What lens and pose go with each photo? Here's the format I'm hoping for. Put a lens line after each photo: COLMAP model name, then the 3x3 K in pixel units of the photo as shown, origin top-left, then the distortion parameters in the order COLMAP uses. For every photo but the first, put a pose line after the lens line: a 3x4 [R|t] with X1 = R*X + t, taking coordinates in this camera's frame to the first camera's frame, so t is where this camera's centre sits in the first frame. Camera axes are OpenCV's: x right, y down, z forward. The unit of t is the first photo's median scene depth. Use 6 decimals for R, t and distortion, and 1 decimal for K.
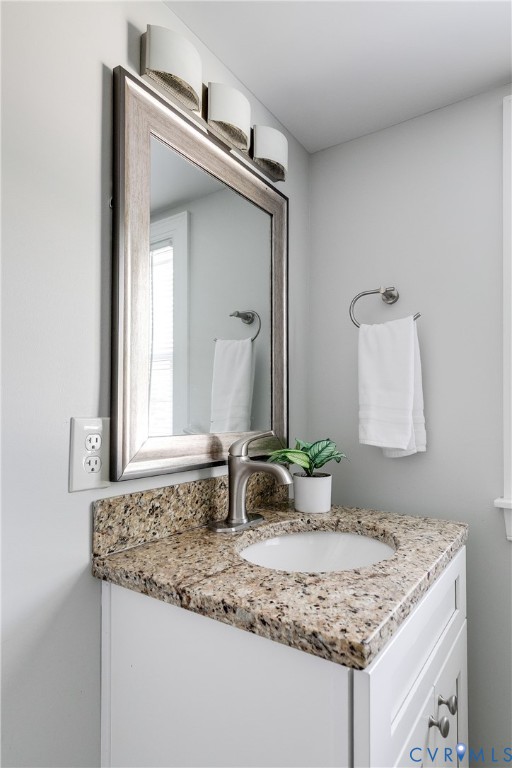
lens RADIAL K [[445.1, 0, 256.2], [0, 445.1, 401.3], [0, 0, 1]] dist [0.011821, -0.000439]
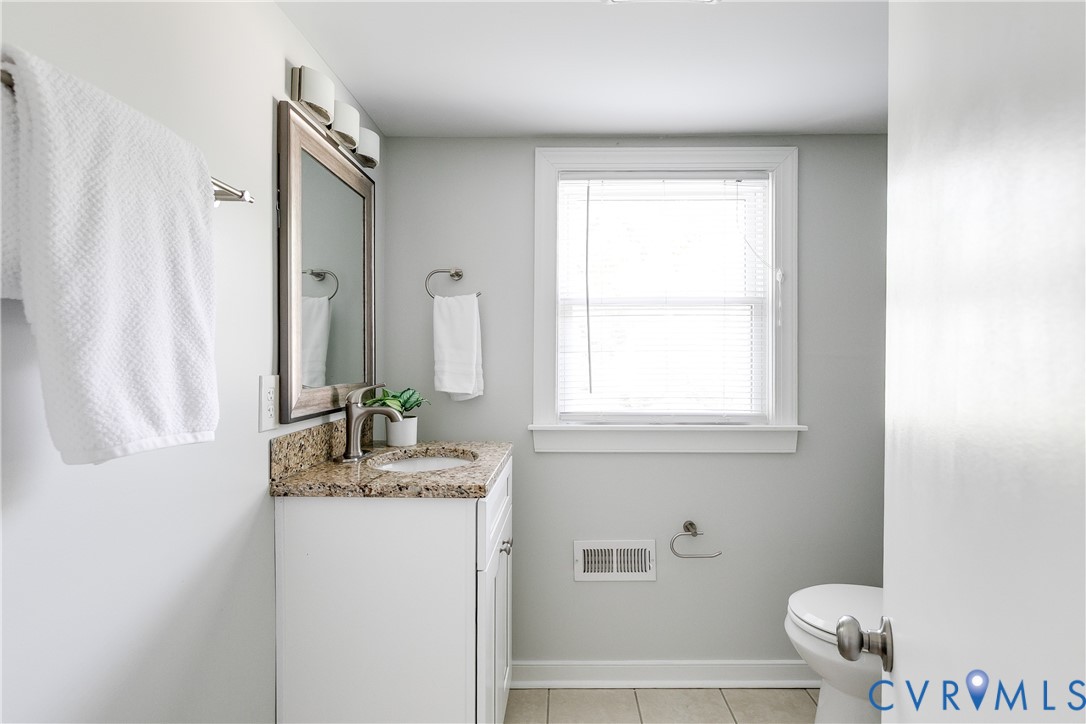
lens RADIAL K [[562.9, 0, 569.3], [0, 562.9, 347.7], [0, 0, 1]] dist [-0.007115, 0.000267]
pose [[0.820476, 0.008808, 0.571613, -0.451418], [-0.012121, 0.999925, 0.001990, -0.044169], [-0.571553, -0.008561, 0.820521, -0.645412]]
